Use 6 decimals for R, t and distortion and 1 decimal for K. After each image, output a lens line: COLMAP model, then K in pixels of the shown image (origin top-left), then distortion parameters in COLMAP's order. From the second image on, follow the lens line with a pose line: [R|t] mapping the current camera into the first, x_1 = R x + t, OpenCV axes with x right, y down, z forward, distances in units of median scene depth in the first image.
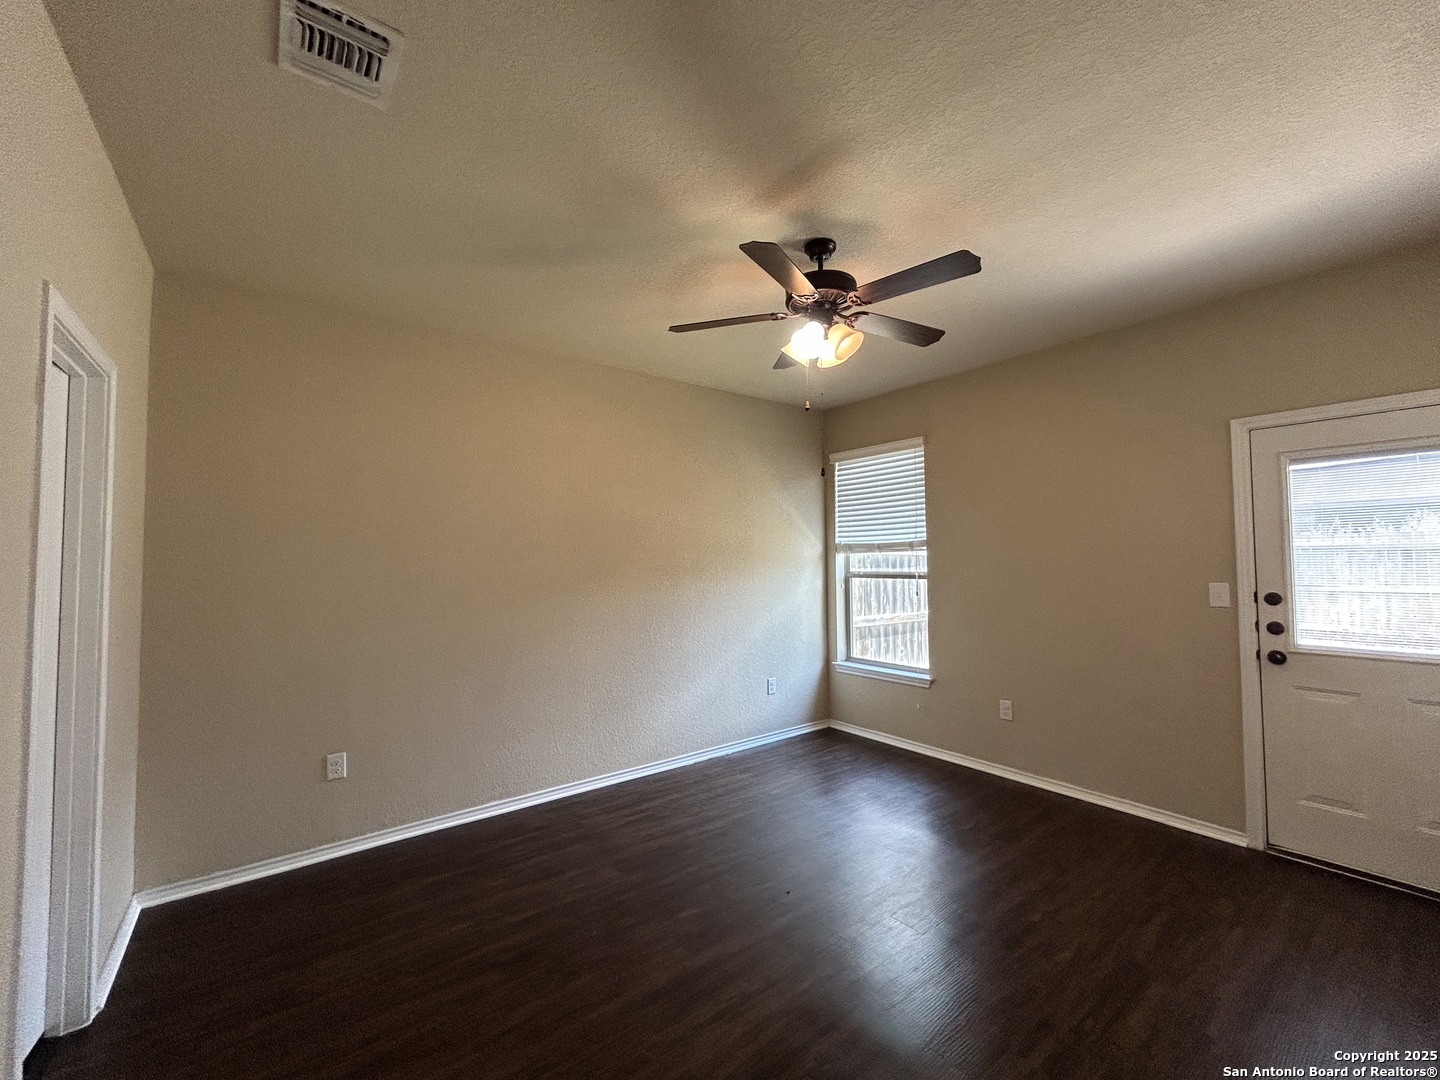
lens RADIAL K [[584.8, 0, 716.4], [0, 584.8, 540.8], [0, 0, 1]] dist [-0.004812, 0.001820]
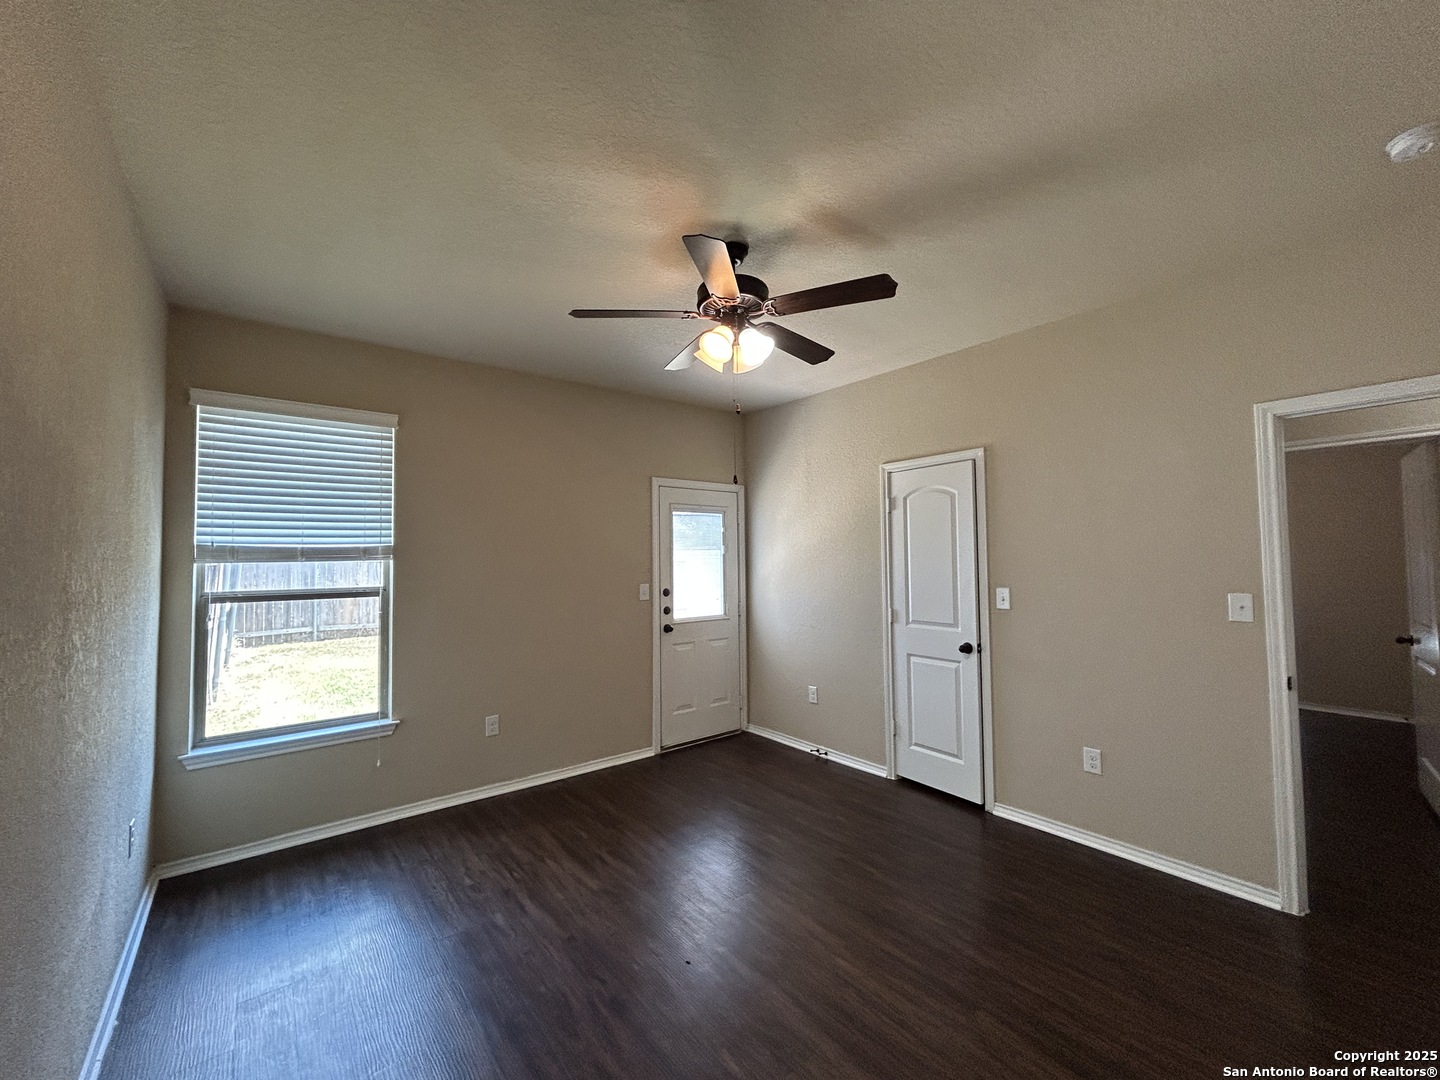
lens RADIAL K [[584.8, 0, 720.5], [0, 584.8, 537.4], [0, 0, 1]] dist [-0.004812, 0.001820]
pose [[-0.020936, 0.051117, 0.998473, -0.440607], [-0.021735, 0.998433, -0.051571, 0.018048], [-0.999545, -0.022781, -0.019792, 0.577536]]
